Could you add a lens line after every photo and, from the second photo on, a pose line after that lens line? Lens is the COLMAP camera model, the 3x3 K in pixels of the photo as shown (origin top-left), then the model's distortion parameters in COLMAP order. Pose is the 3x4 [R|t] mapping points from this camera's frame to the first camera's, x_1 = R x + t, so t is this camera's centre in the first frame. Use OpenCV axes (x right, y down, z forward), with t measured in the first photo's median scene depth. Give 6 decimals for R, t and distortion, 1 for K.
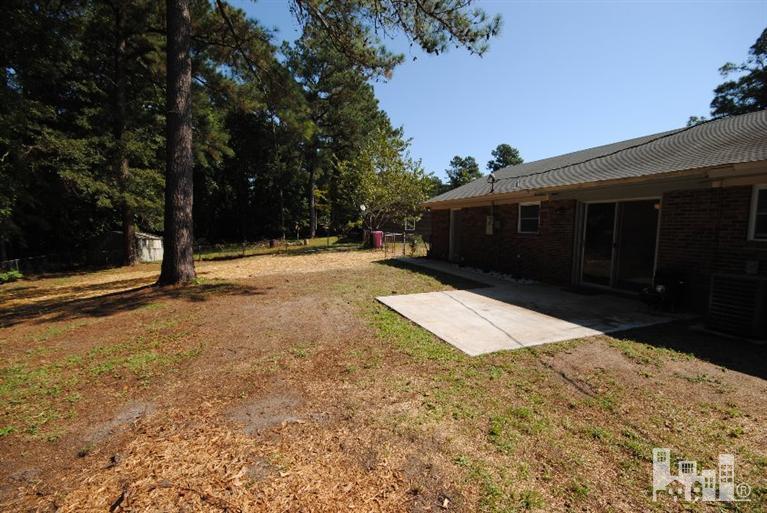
lens RADIAL K [[337.3, 0, 386.6], [0, 337.3, 258.0], [0, 0, 1]] dist [0.005461, -0.007311]
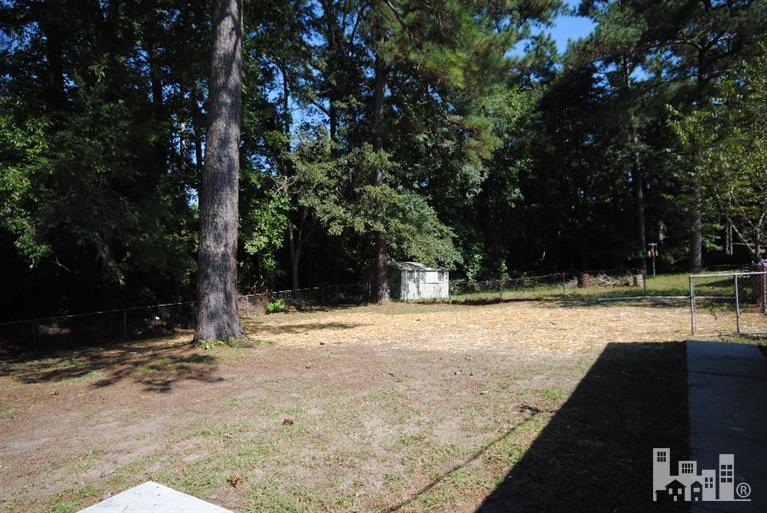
lens RADIAL K [[473.8, 0, 383.5], [0, 473.8, 256.5], [0, 0, 1]] dist [0.005730, 0.000875]
pose [[0.617511, -0.005526, -0.786543, 0.141154], [-0.056071, 0.997122, -0.051026, -0.030061], [0.784562, 0.075611, 0.615424, 0.258679]]
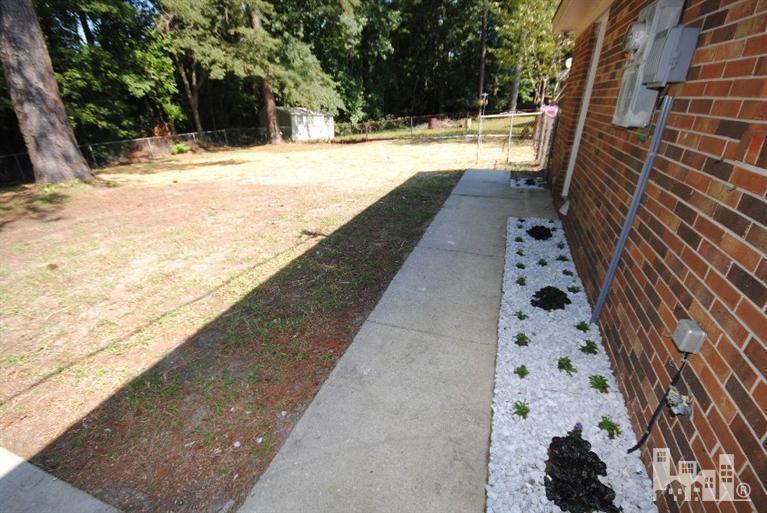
lens RADIAL K [[337.3, 0, 386.6], [0, 337.3, 258.0], [0, 0, 1]] dist [0.005461, -0.007311]
pose [[0.784576, 0.256840, -0.564334, 0.147866], [-0.051907, 0.934182, 0.353000, -0.029315], [0.617856, -0.247663, 0.746269, 0.334639]]
